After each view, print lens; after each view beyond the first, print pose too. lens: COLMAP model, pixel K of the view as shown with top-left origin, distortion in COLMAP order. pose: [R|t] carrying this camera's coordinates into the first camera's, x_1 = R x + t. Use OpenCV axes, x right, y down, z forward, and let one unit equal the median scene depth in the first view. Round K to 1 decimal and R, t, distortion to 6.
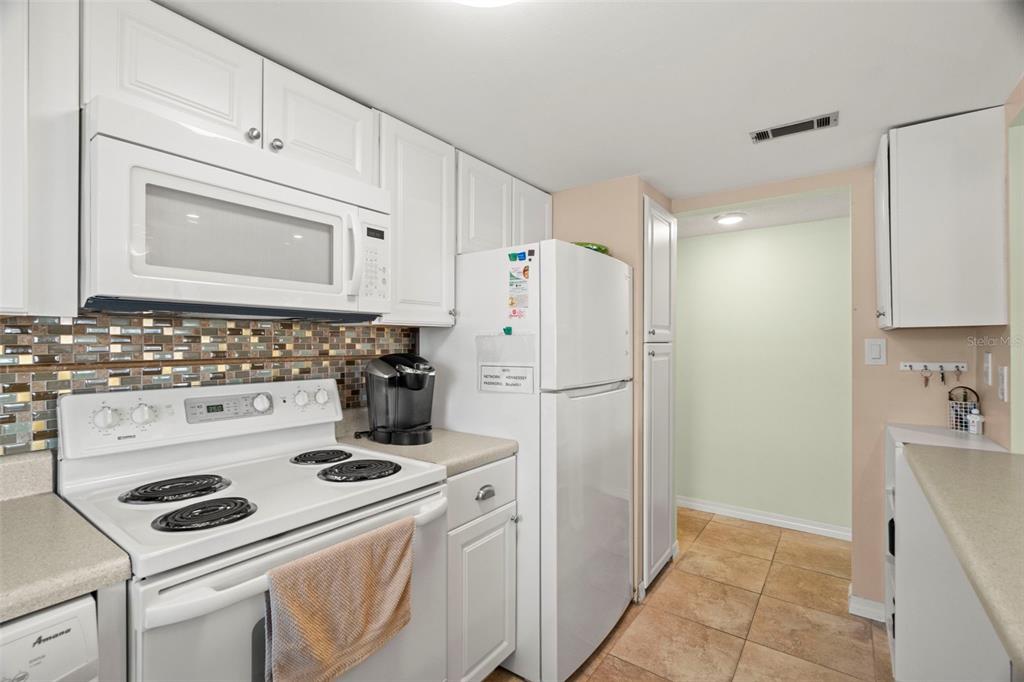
lens RADIAL K [[462.8, 0, 513.7], [0, 462.8, 344.4], [0, 0, 1]] dist [-0.005909, 0.002417]
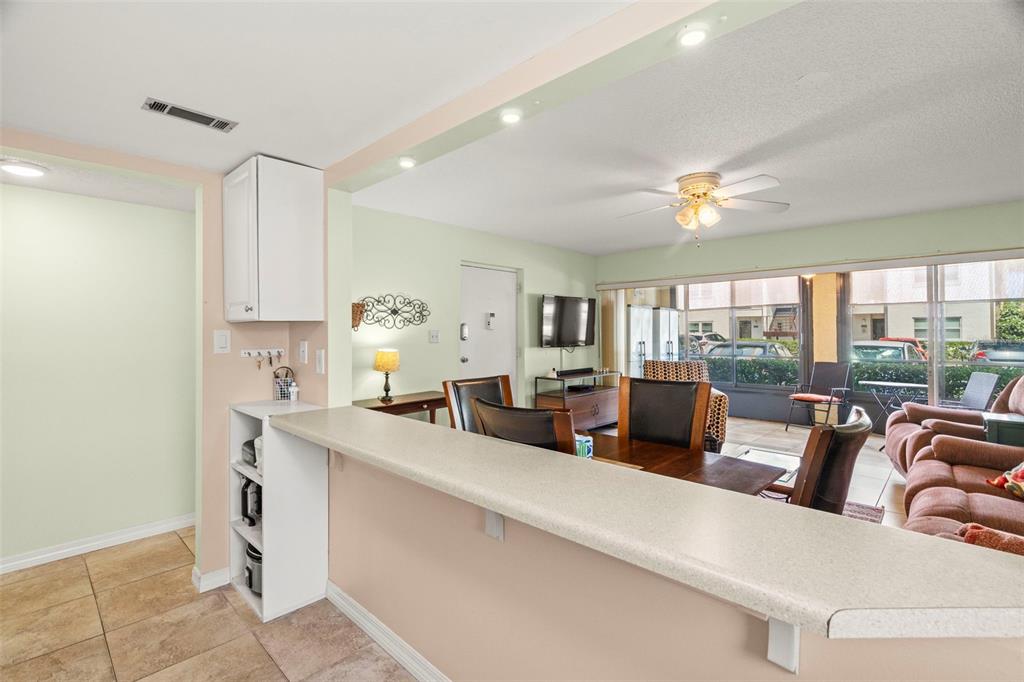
lens RADIAL K [[462.8, 0, 515.0], [0, 462.8, 325.6], [0, 0, 1]] dist [-0.005909, 0.002417]
pose [[0.131535, 0.014257, 0.991209, -0.305556], [0.005832, 0.999868, -0.015156, -0.002730], [-0.991294, 0.007774, 0.131434, 0.215026]]
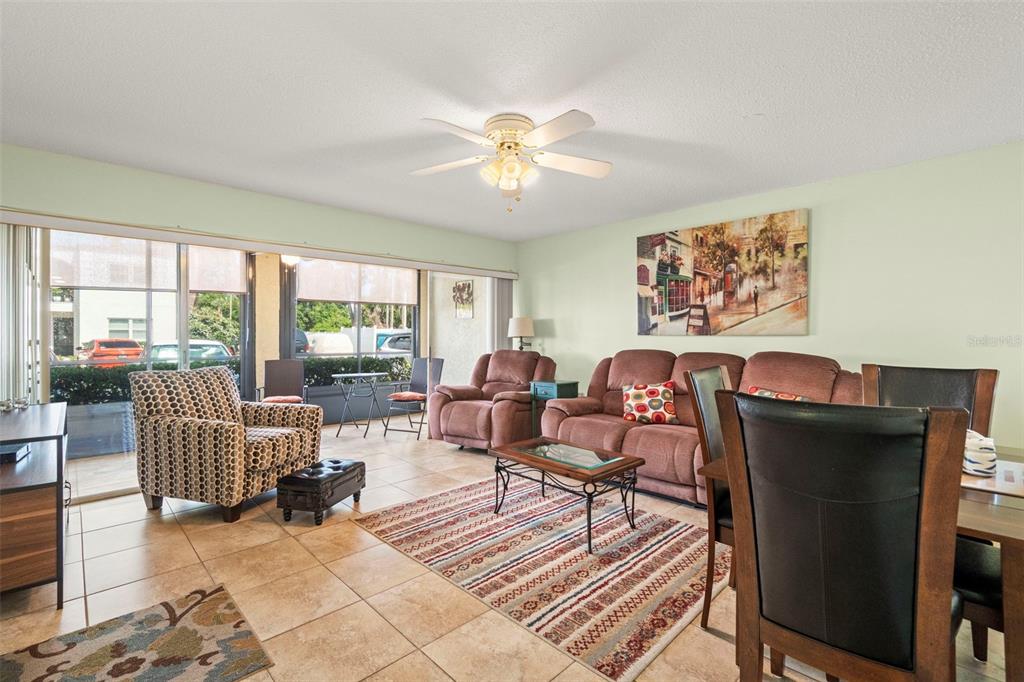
lens RADIAL K [[462.8, 0, 510.1], [0, 462.8, 337.0], [0, 0, 1]] dist [-0.005909, 0.002417]
pose [[-0.983684, -0.002224, 0.179894, 1.017537], [-0.000507, 0.999954, 0.009588, 0.035021], [-0.179907, 0.009341, -0.983639, 0.837843]]
